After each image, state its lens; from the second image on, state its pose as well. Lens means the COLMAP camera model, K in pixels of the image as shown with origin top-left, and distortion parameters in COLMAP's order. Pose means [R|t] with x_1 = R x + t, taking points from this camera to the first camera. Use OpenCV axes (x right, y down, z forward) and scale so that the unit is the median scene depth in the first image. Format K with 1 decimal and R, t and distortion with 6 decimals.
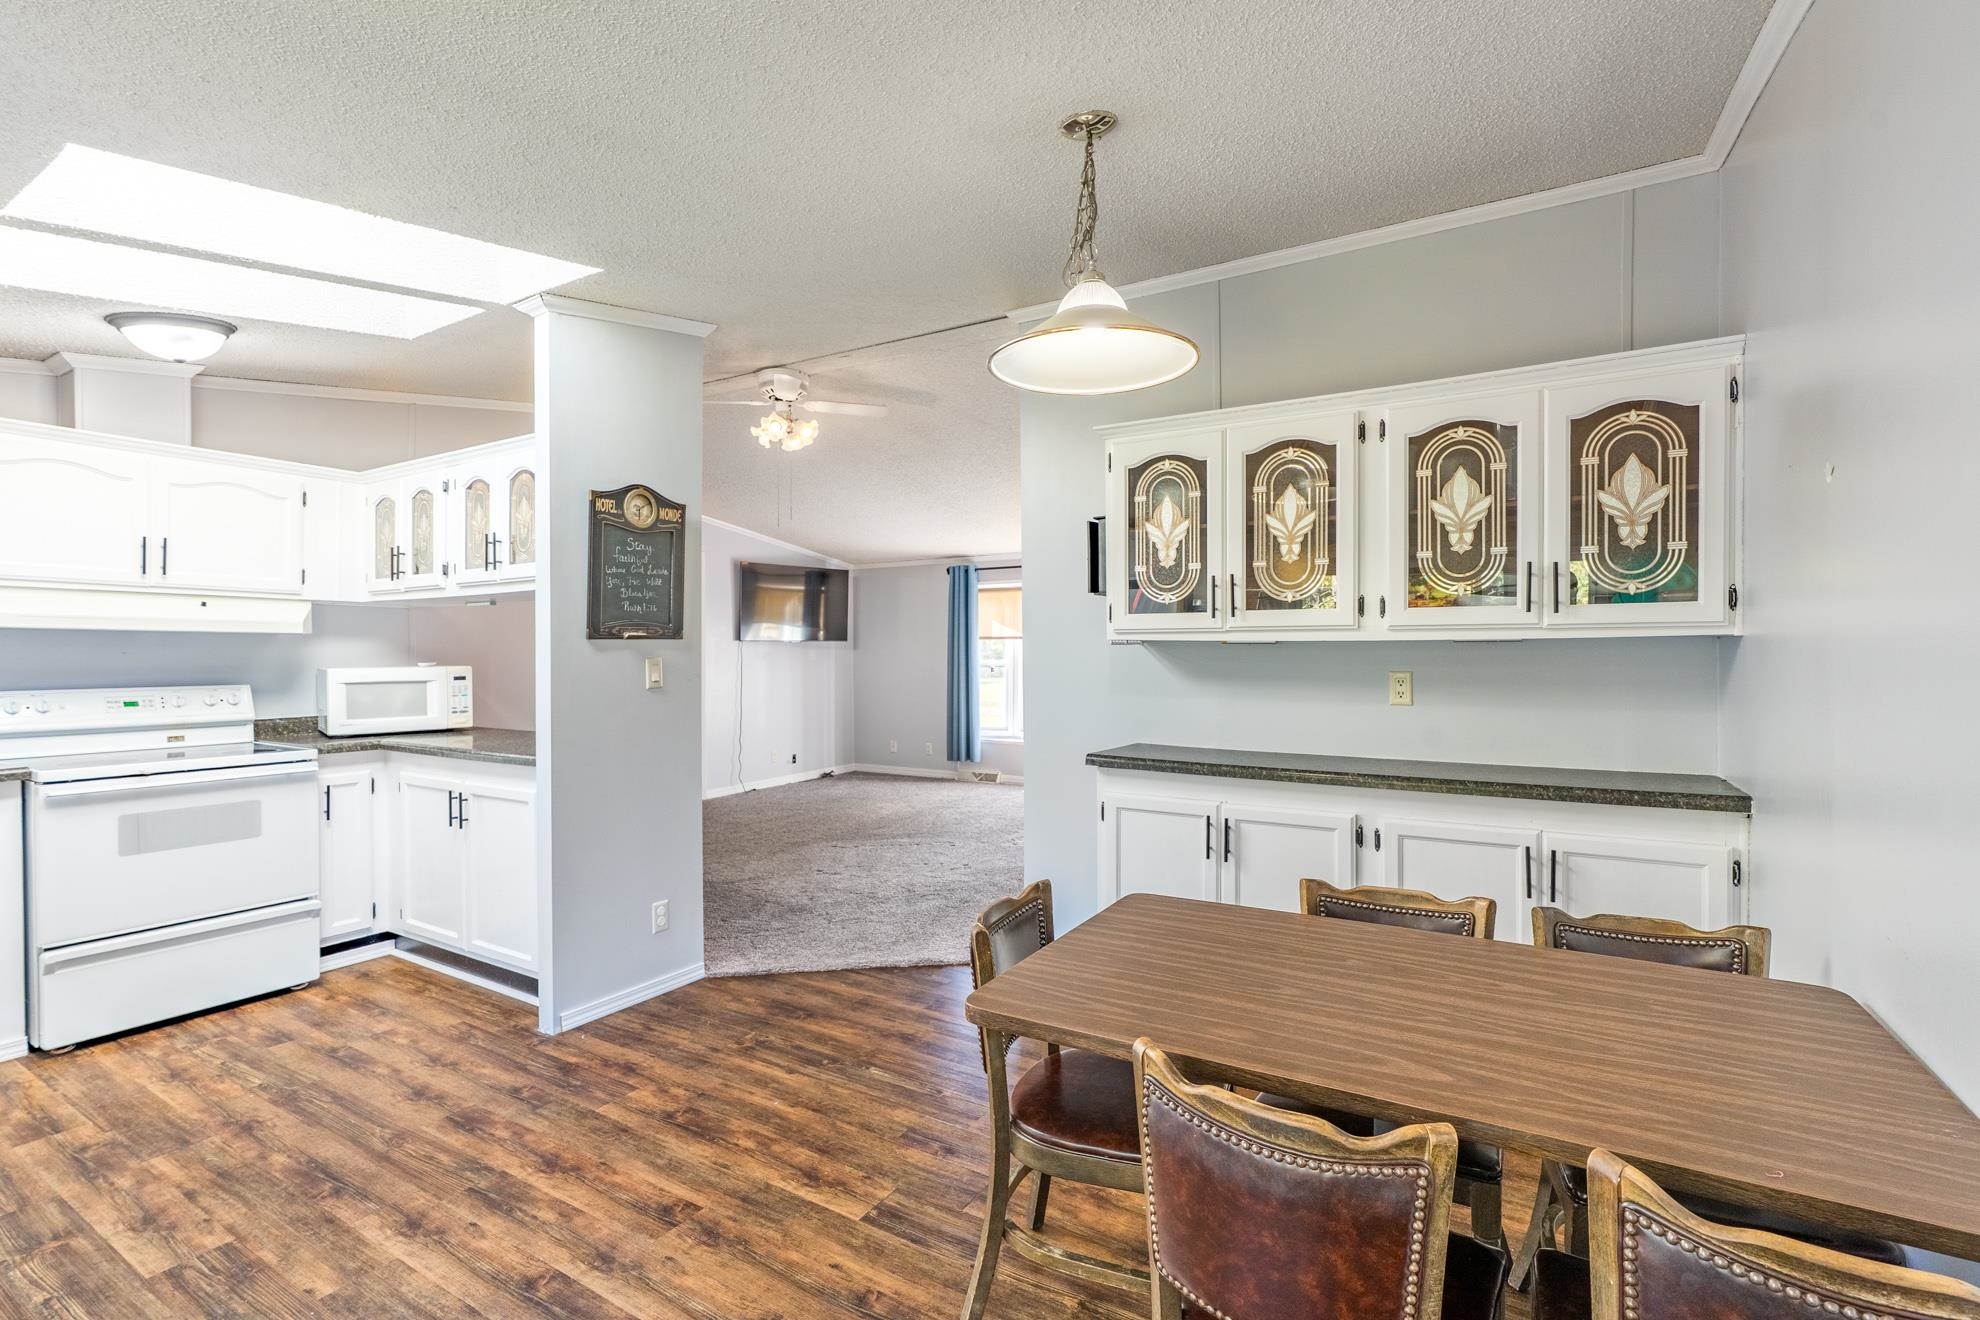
lens RADIAL K [[896.7, 0, 988.3], [0, 896.7, 659.4], [0, 0, 1]] dist [-0.005901, 0.002687]
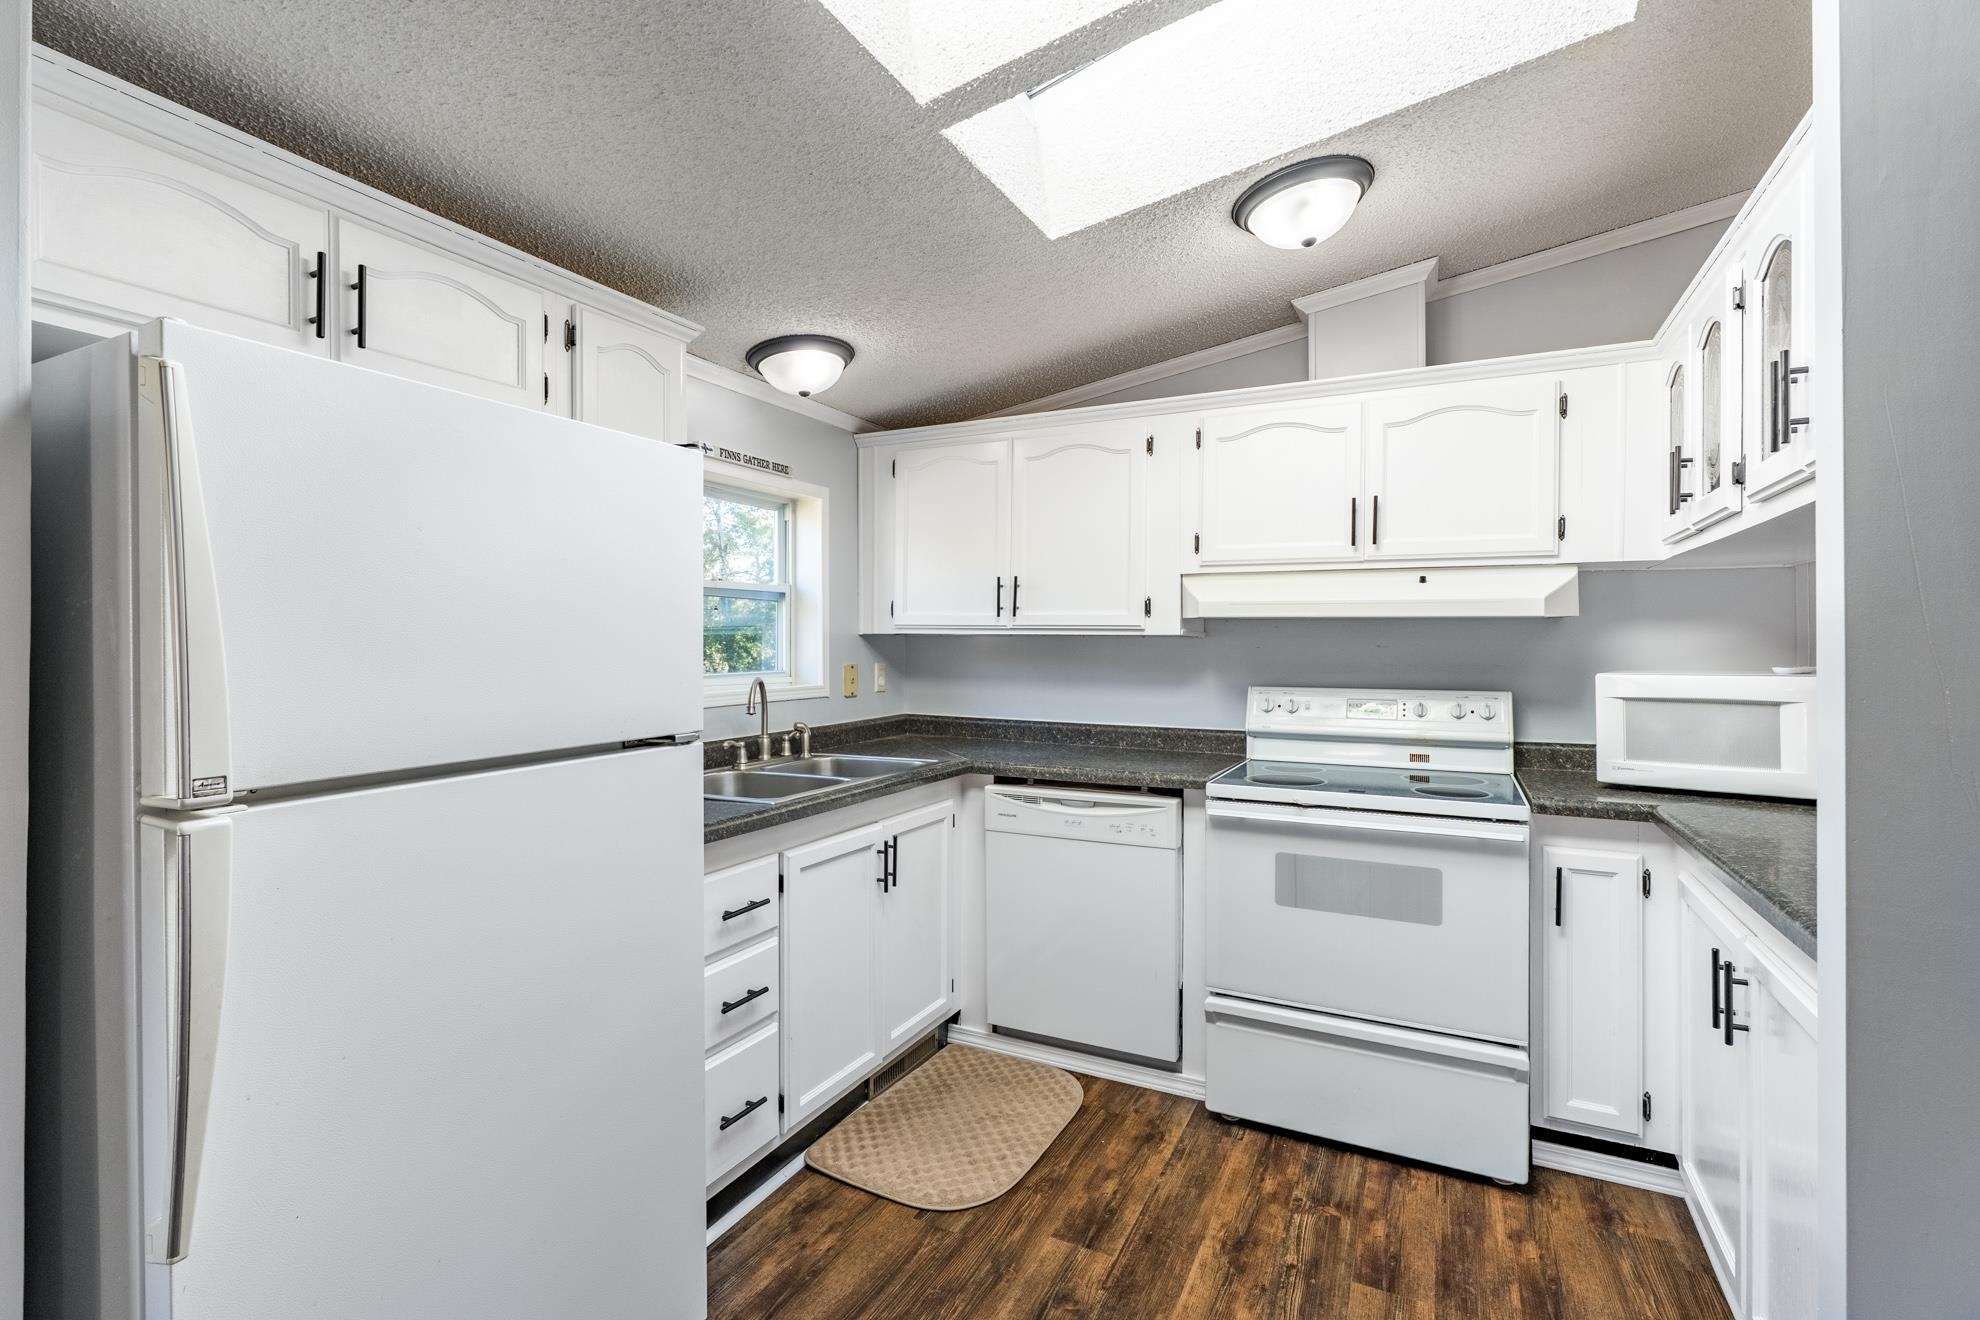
lens RADIAL K [[896.7, 0, 999.2], [0, 896.7, 652.8], [0, 0, 1]] dist [-0.005901, 0.002687]
pose [[0.081620, 0.010743, -0.996606, -0.172949], [-0.007257, 0.999922, 0.010185, -0.006826], [0.996637, 0.006401, 0.081691, 0.577432]]
